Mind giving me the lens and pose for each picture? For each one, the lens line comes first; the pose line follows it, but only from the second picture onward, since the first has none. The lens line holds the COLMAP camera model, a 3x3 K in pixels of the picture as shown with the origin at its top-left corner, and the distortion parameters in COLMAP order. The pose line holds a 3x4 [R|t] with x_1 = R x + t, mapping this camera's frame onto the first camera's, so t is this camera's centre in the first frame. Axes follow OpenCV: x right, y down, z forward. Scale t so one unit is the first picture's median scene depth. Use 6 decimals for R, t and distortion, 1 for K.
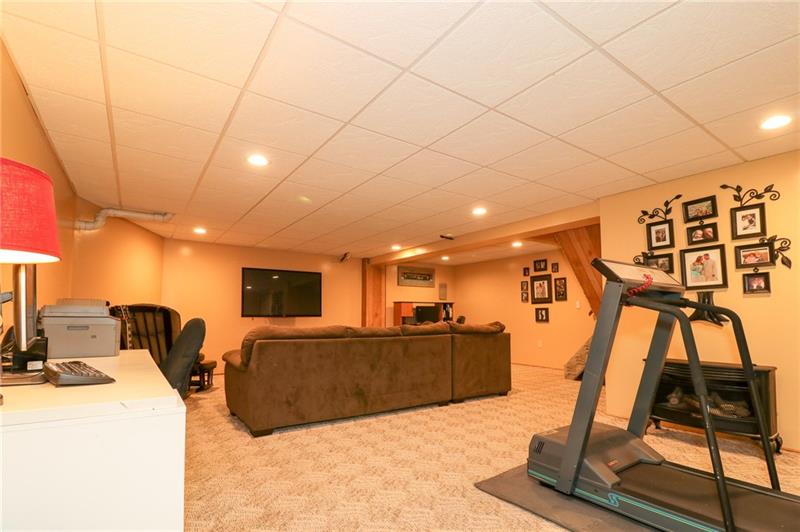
lens RADIAL K [[391.3, 0, 402.0], [0, 391.3, 266.5], [0, 0, 1]] dist [-0.003720, -0.001974]
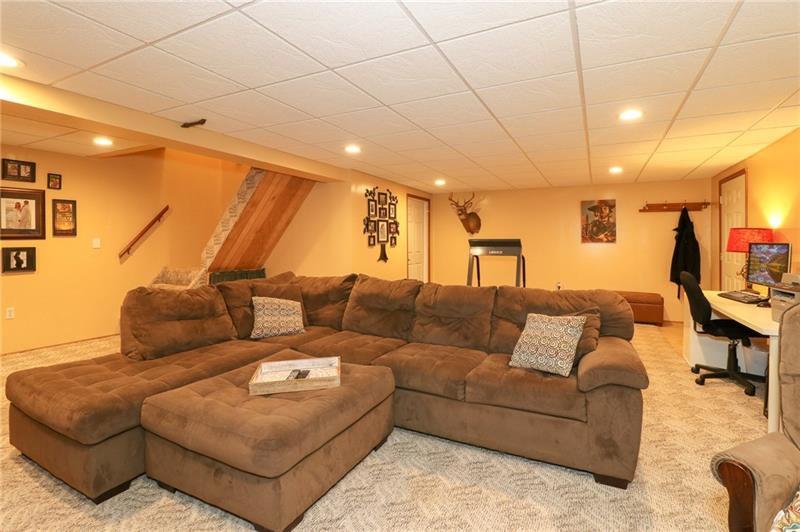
lens RADIAL K [[391.3, 0, 404.2], [0, 391.3, 244.8], [0, 0, 1]] dist [-0.003720, -0.001974]
pose [[-0.481458, -0.010393, 0.876407, -0.407022], [-0.117314, 0.991696, -0.052687, 0.069337], [-0.868582, -0.128181, -0.478680, 0.813684]]
